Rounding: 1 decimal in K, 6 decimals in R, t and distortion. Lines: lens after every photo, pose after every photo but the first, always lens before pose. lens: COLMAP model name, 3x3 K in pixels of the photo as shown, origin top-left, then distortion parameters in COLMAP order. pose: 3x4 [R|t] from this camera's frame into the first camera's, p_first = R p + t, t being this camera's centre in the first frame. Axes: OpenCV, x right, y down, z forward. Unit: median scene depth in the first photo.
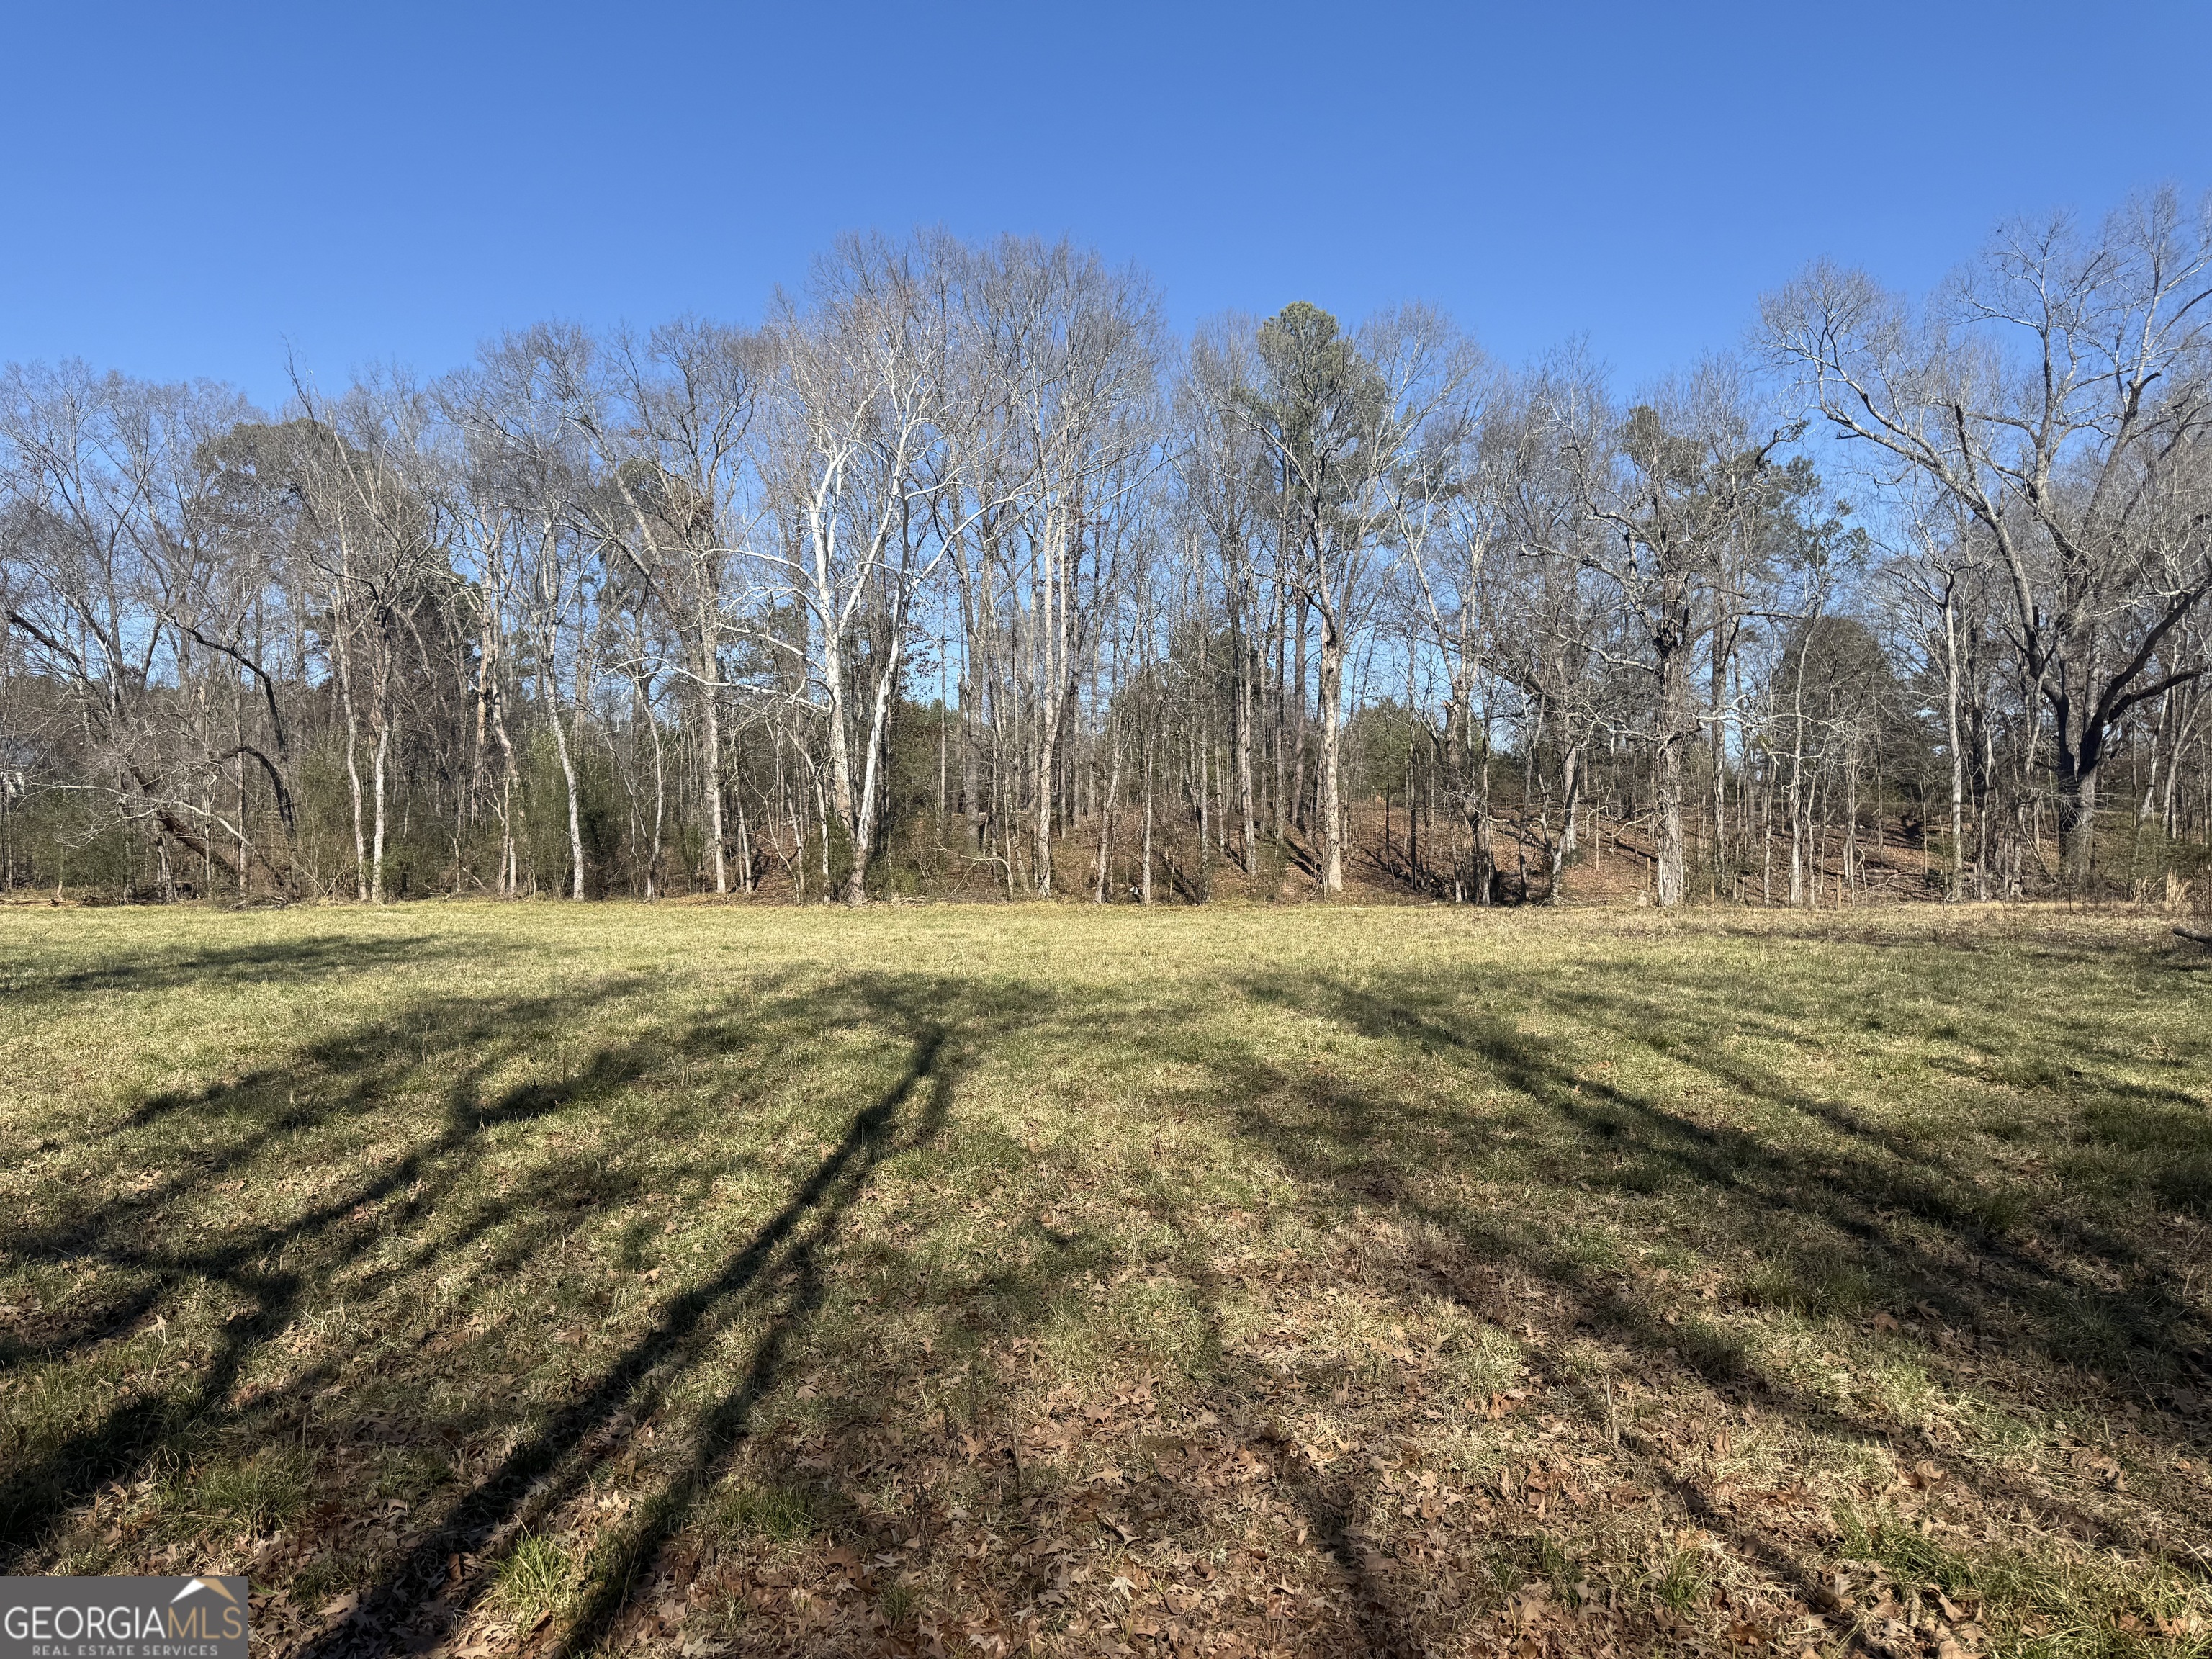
lens RADIAL K [[1527.5, 0, 1106.2], [0, 1527.5, 821.3], [0, 0, 1]] dist [0.129628, -0.146713]
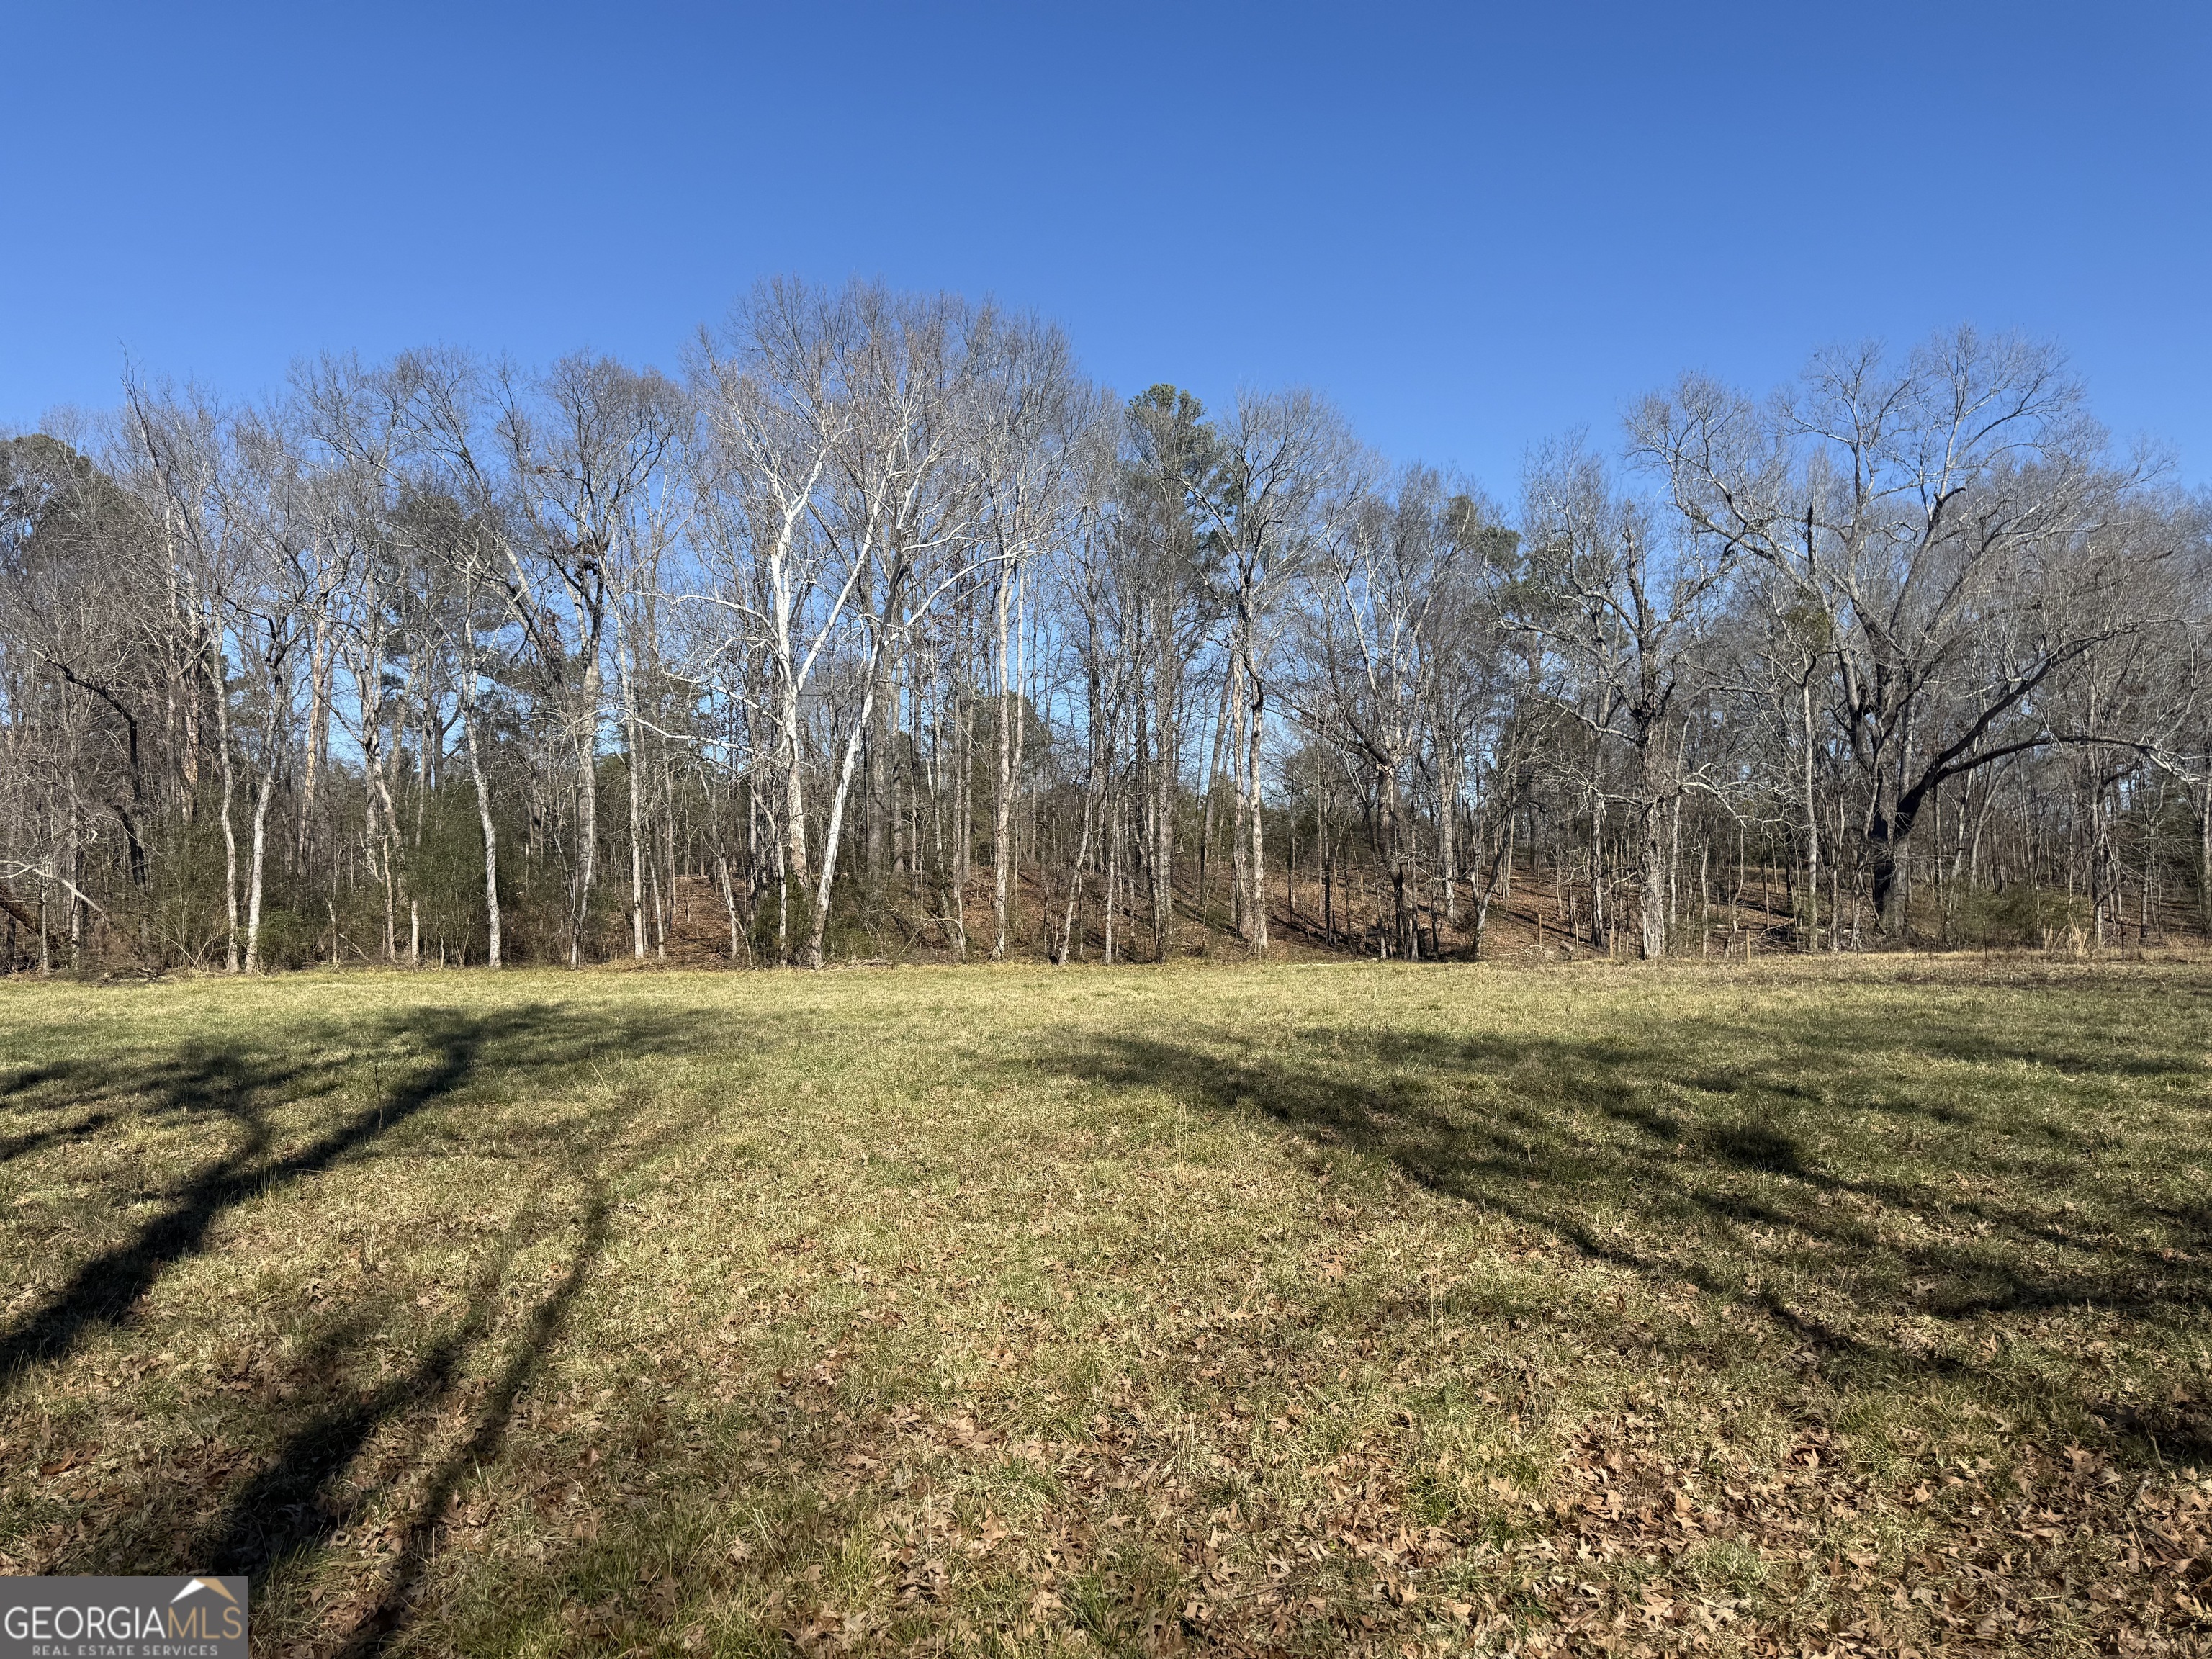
lens RADIAL K [[1518.8, 0, 1095.0], [0, 1518.8, 828.2], [0, 0, 1]] dist [0.079171, -0.095908]
pose [[0.978743, 0.005165, 0.205025, -0.176119], [0.002177, 0.999365, -0.035571, 0.000909], [-0.205078, 0.035261, 0.978110, 0.029456]]
